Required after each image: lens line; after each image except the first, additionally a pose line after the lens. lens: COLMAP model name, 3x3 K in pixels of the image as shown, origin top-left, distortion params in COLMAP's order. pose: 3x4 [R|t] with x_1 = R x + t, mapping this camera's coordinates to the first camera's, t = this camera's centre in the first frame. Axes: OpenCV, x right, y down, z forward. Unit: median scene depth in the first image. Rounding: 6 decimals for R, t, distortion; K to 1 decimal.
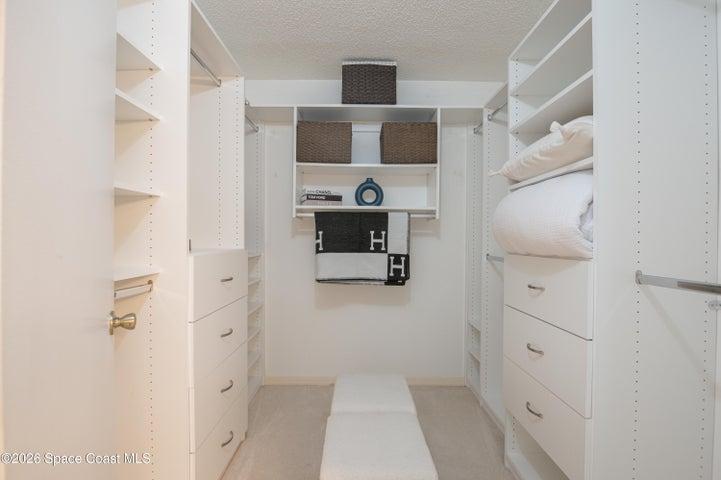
lens RADIAL K [[332.4, 0, 357.6], [0, 332.4, 241.1], [0, 0, 1]] dist [-0.015667, -0.005341]
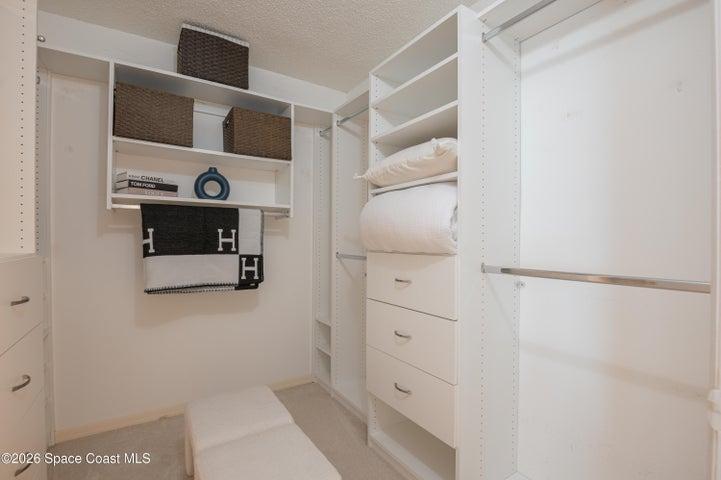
lens RADIAL K [[332.4, 0, 360.7], [0, 332.4, 241.5], [0, 0, 1]] dist [-0.015667, -0.005341]
pose [[0.836767, -0.005387, 0.547533, -0.135024], [0.003000, 0.999982, 0.005253, -0.001269], [-0.547551, -0.002753, 0.836768, 0.078665]]
